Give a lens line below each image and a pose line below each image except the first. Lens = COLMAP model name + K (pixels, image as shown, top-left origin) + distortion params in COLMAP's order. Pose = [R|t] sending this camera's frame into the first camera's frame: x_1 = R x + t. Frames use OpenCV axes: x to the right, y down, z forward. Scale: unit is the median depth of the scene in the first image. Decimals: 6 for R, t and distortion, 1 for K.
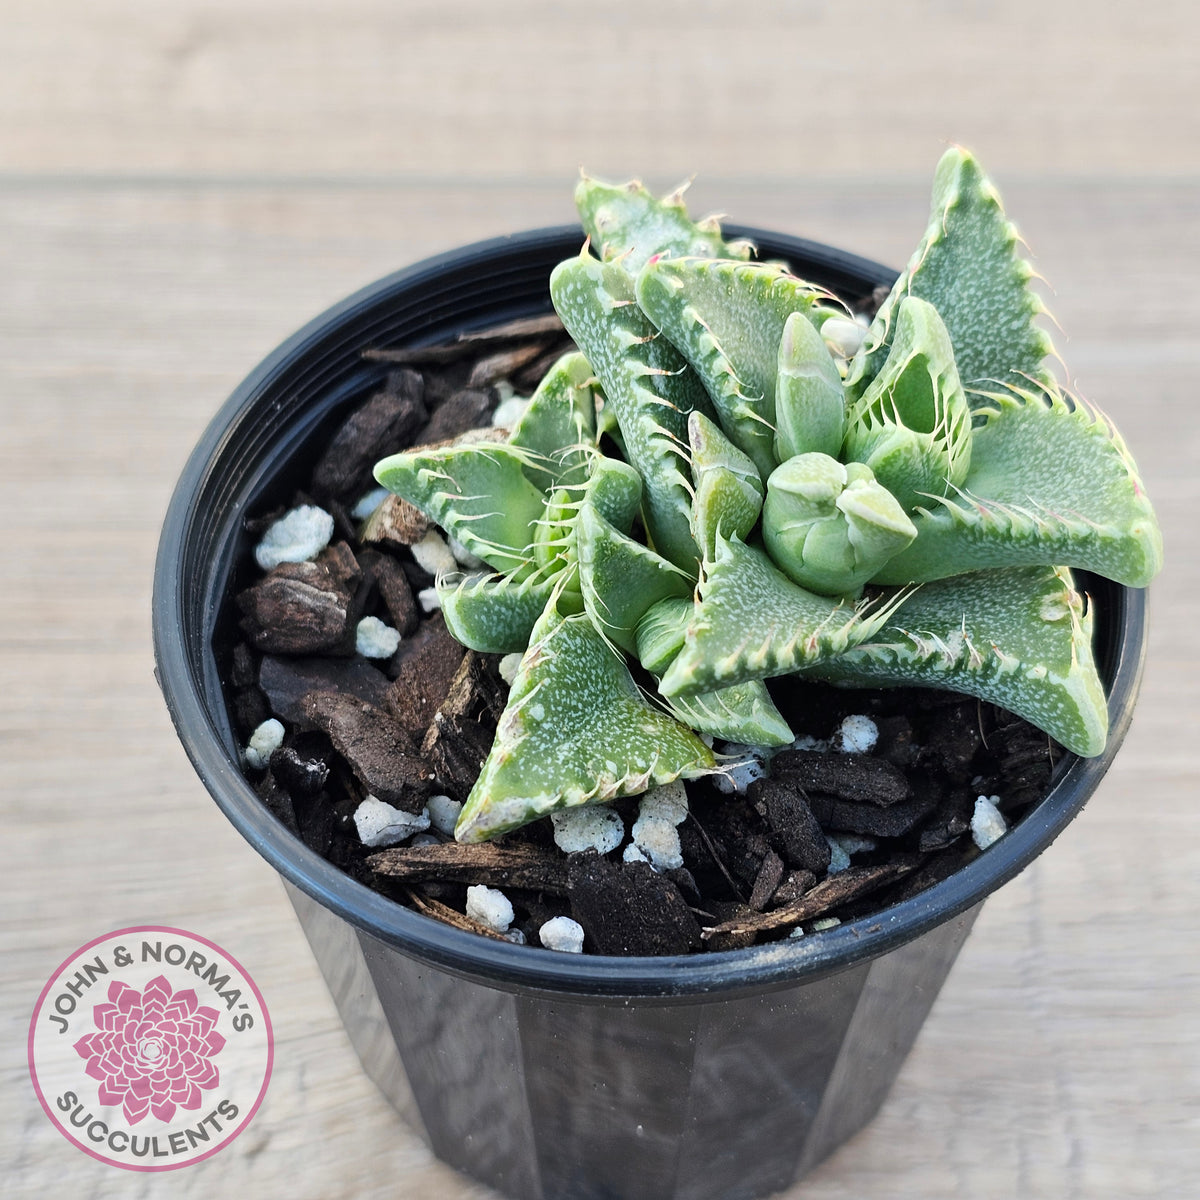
lens RADIAL K [[2287.3, 0, 597.1], [0, 2287.3, 550.1], [0, 0, 1]] dist [0.290832, -2.942914]
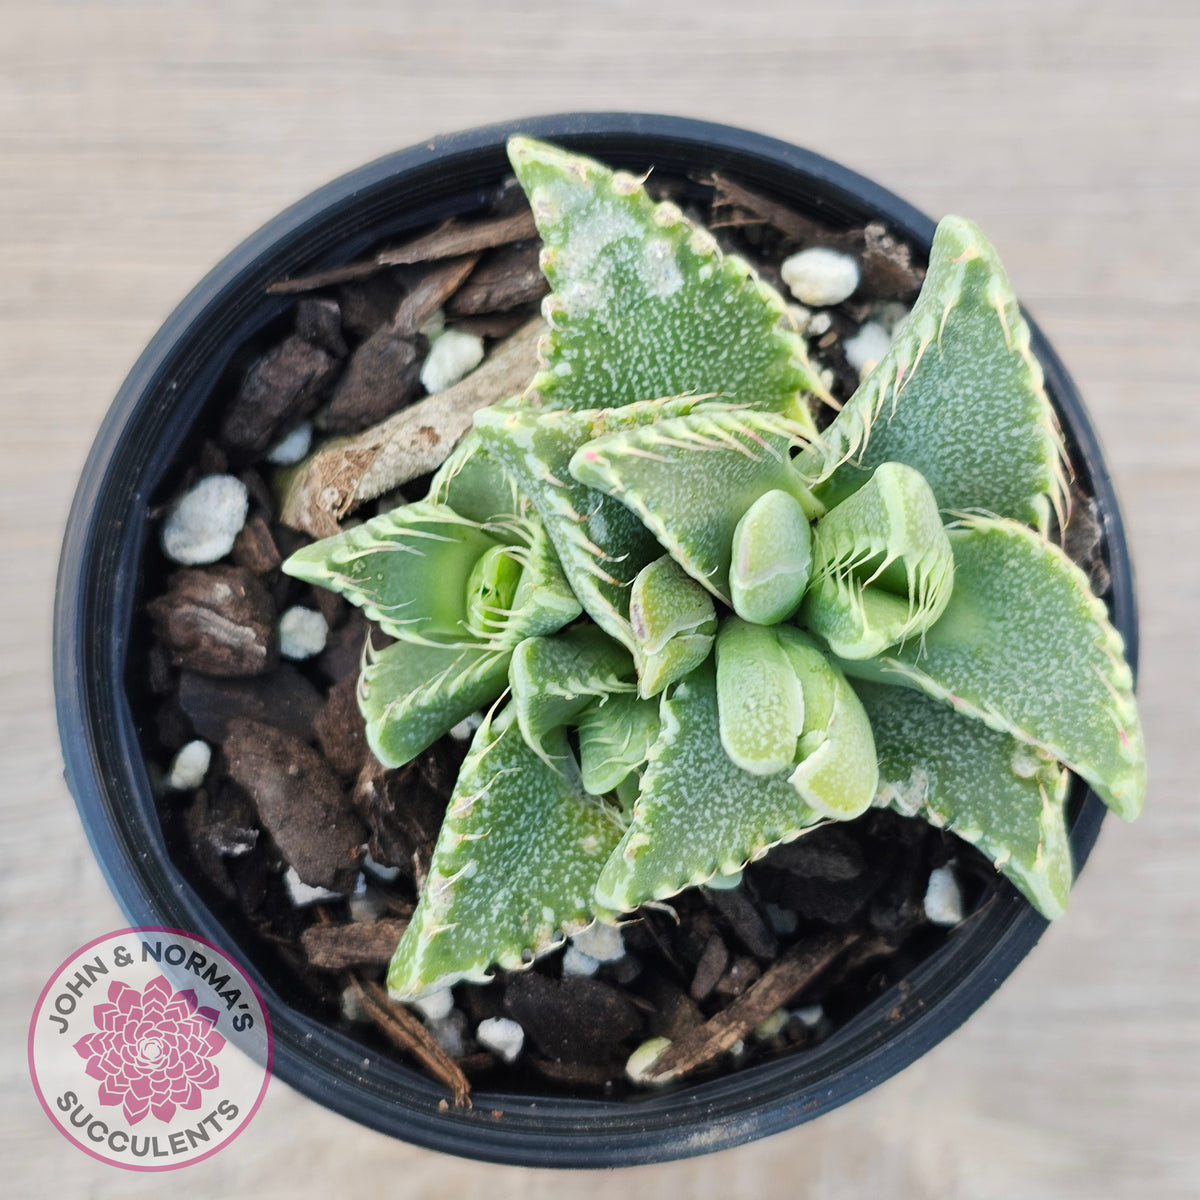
lens RADIAL K [[2287.3, 0, 597.1], [0, 2287.3, 550.1], [0, 0, 1]] dist [0.290832, -2.942914]
pose [[0.999981, 0.001732, -0.005846, 0.030282], [0.001412, 0.867019, 0.498272, -0.488730], [0.005932, -0.498271, 0.867001, 0.231620]]
